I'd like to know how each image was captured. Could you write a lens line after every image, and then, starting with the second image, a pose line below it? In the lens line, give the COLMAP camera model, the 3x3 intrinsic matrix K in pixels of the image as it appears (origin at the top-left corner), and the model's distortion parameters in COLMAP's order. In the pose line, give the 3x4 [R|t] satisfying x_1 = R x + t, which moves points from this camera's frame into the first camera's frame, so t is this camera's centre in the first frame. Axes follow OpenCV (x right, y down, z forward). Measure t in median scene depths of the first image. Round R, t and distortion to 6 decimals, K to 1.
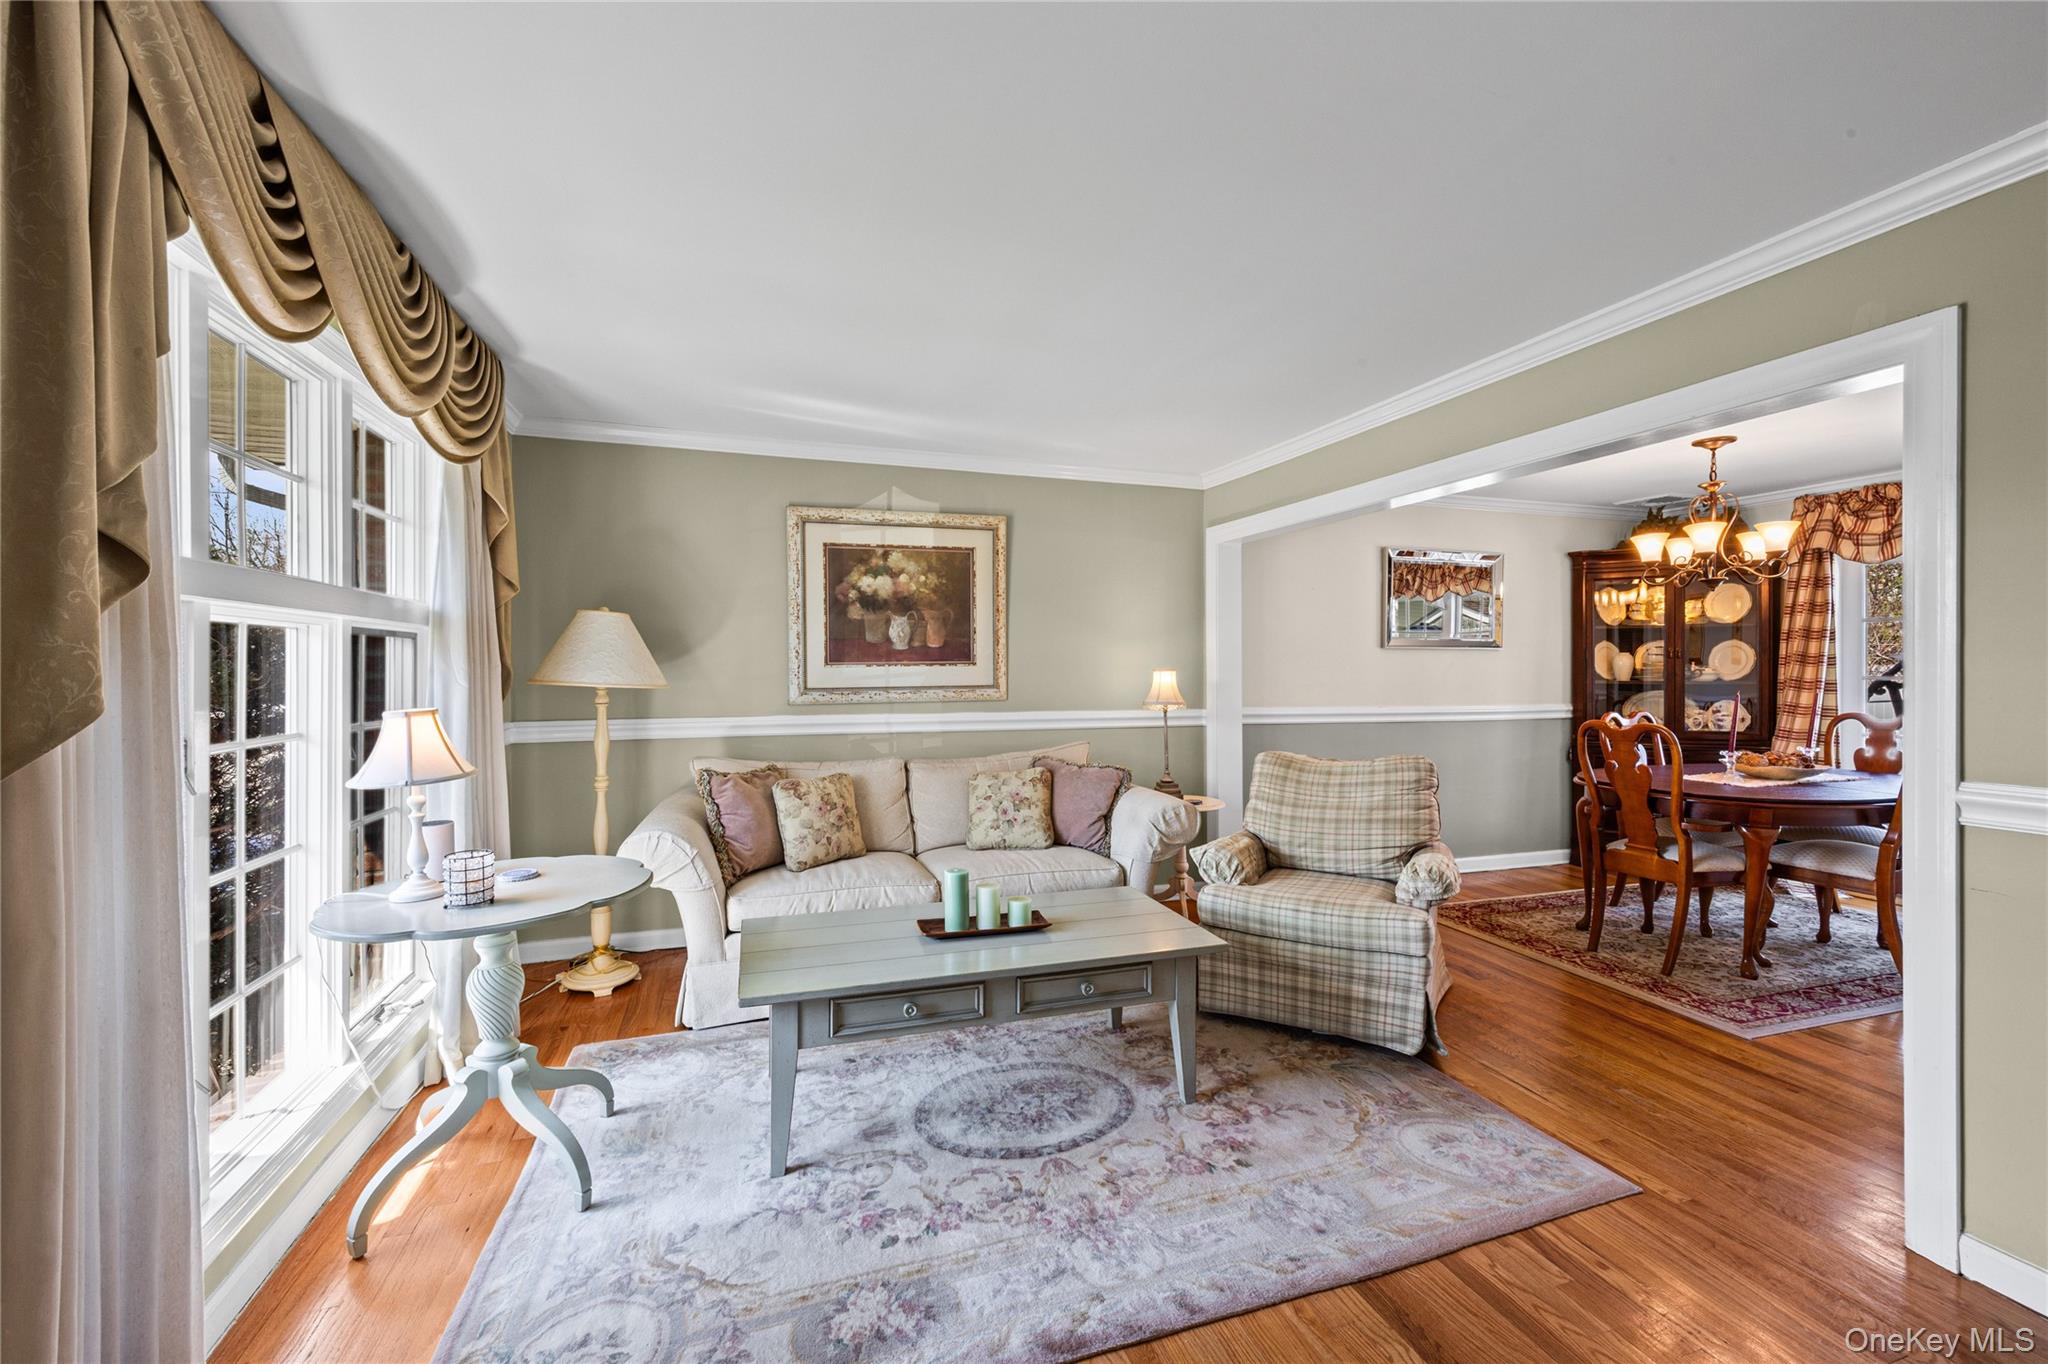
lens RADIAL K [[814.3, 0, 1021.7], [0, 814.3, 678.9], [0, 0, 1]] dist [-0.000683, -0.000322]
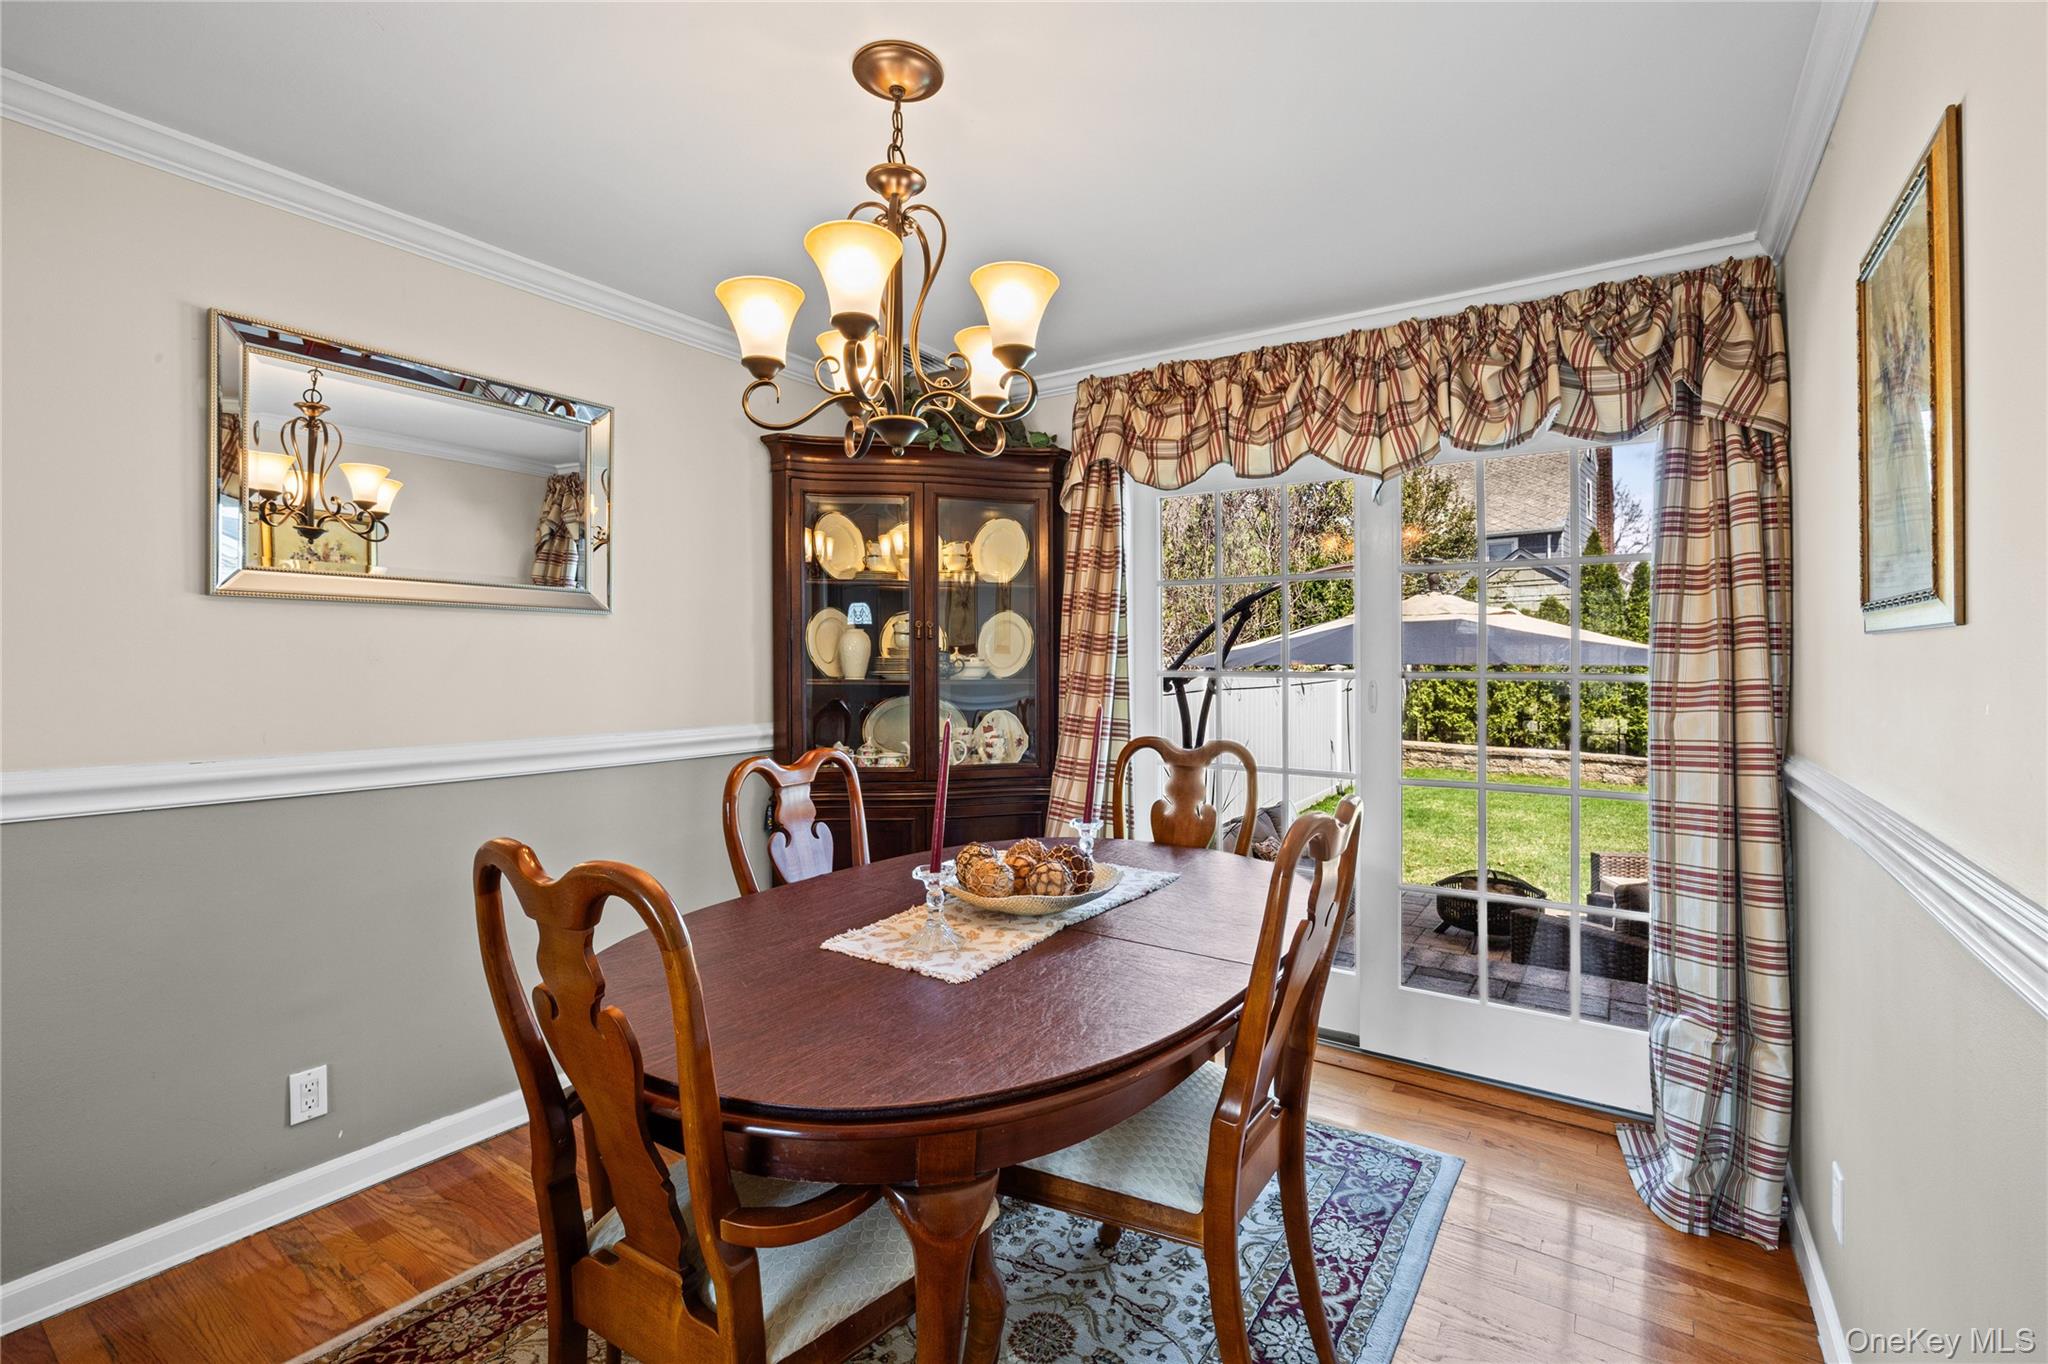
lens RADIAL K [[905.6, 0, 1018.8], [0, 905.6, 669.3], [0, 0, 1]] dist [-0.011836, 0.000086]
pose [[0.786652, -0.002986, 0.617390, 0.516206], [0.003789, 0.999993, 0.000009, -0.005038], [-0.617386, 0.002332, 0.786657, 0.514750]]
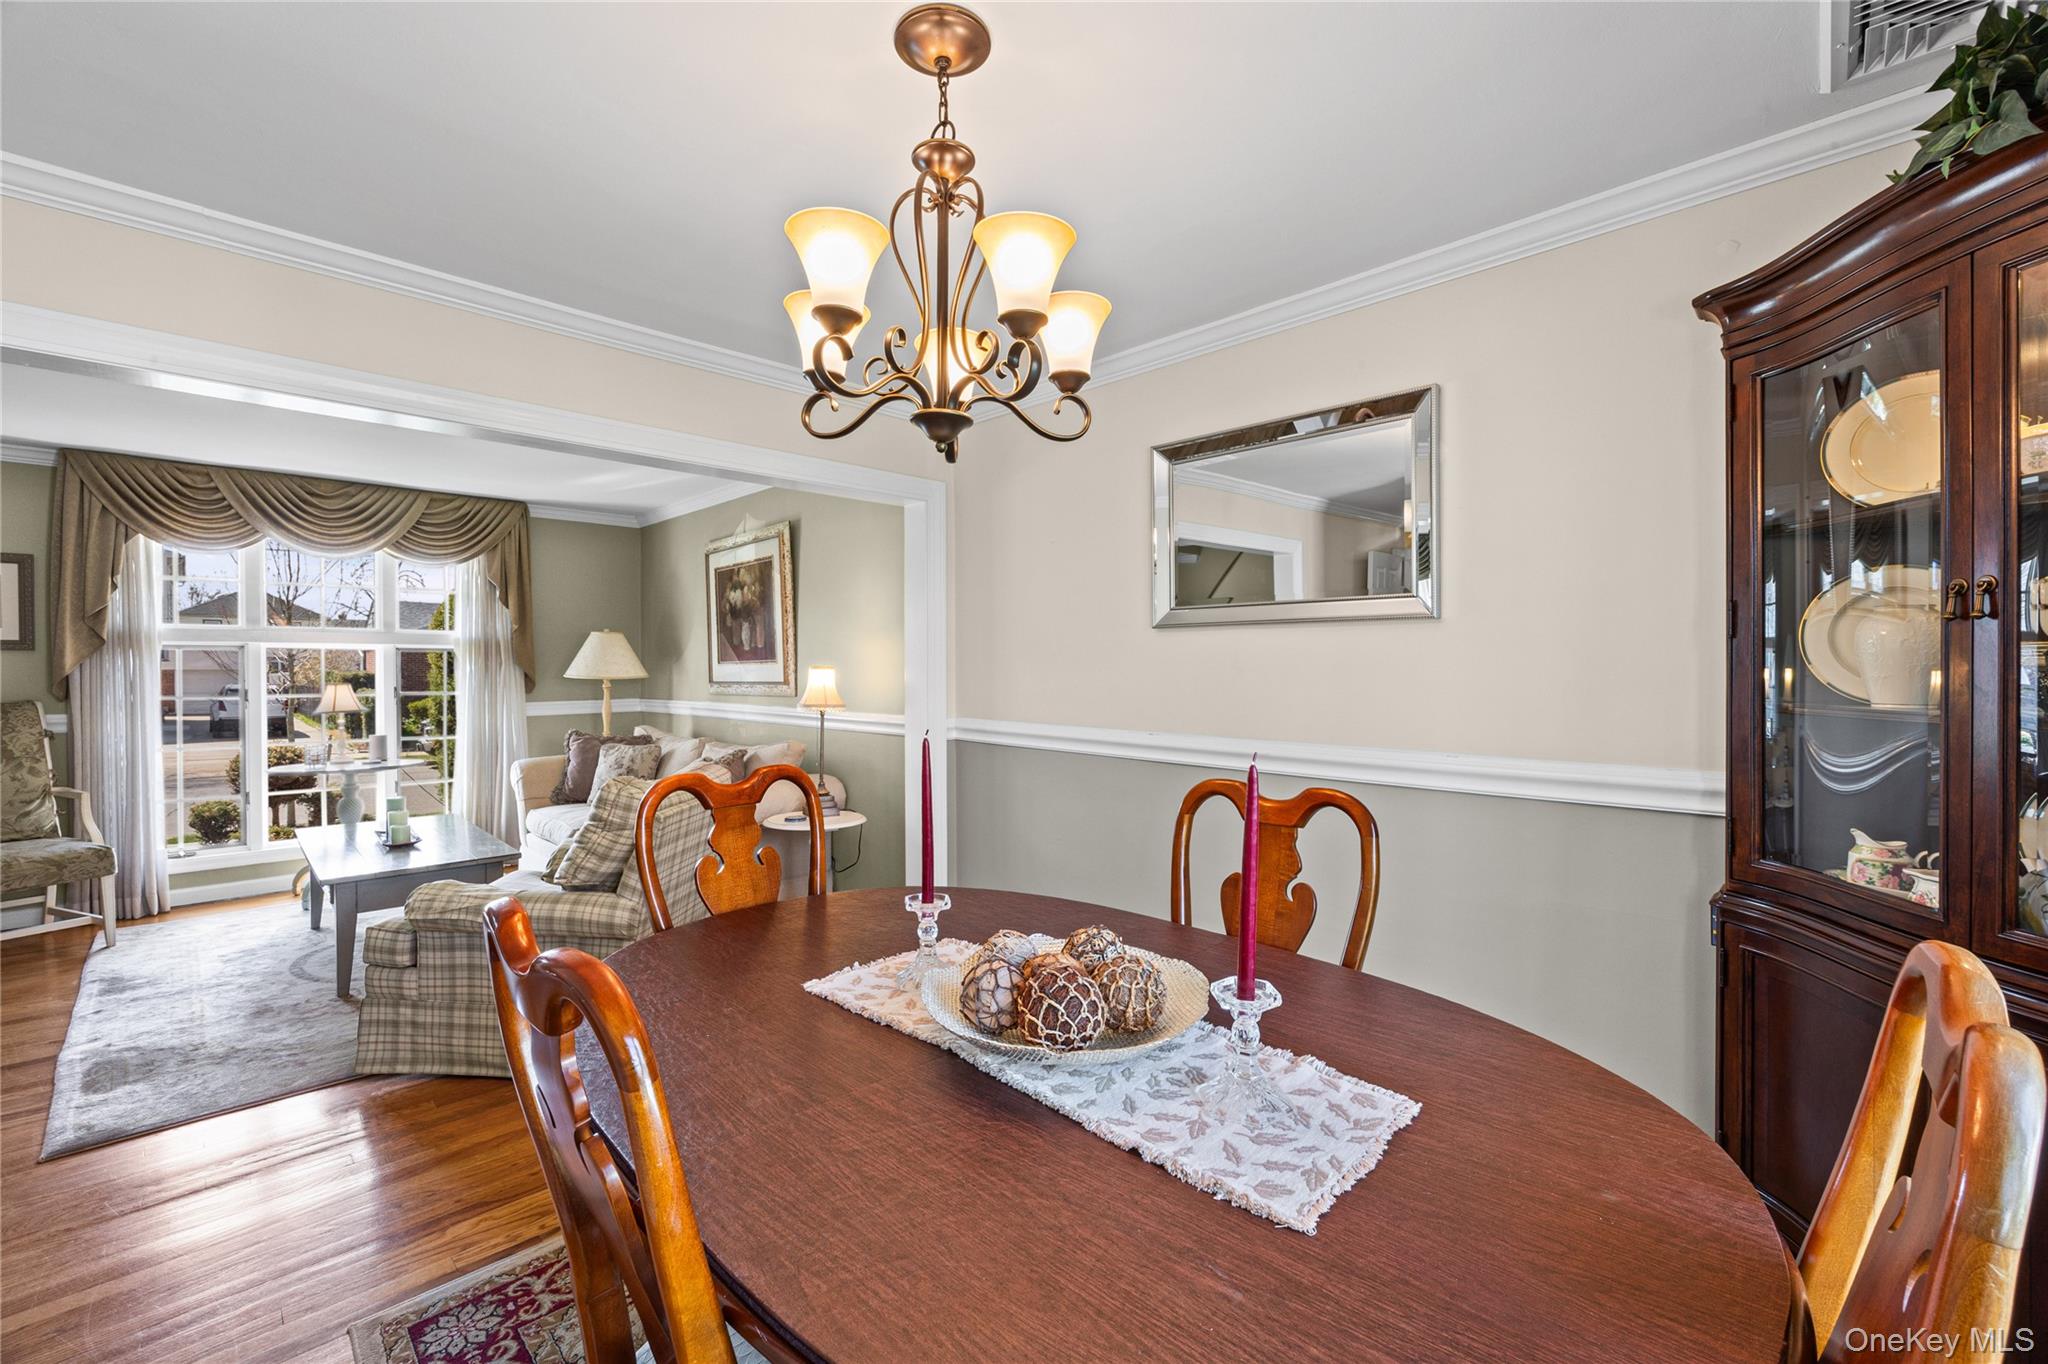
lens RADIAL K [[849.7, 0, 1015.5], [0, 849.7, 668.4], [0, 0, 1]] dist [-0.004685, -0.000694]
pose [[0.447968, 0.000594, -0.894049, 0.998710], [-0.012019, 0.999913, -0.005358, -0.006818], [0.893969, 0.013146, 0.447936, 0.707160]]
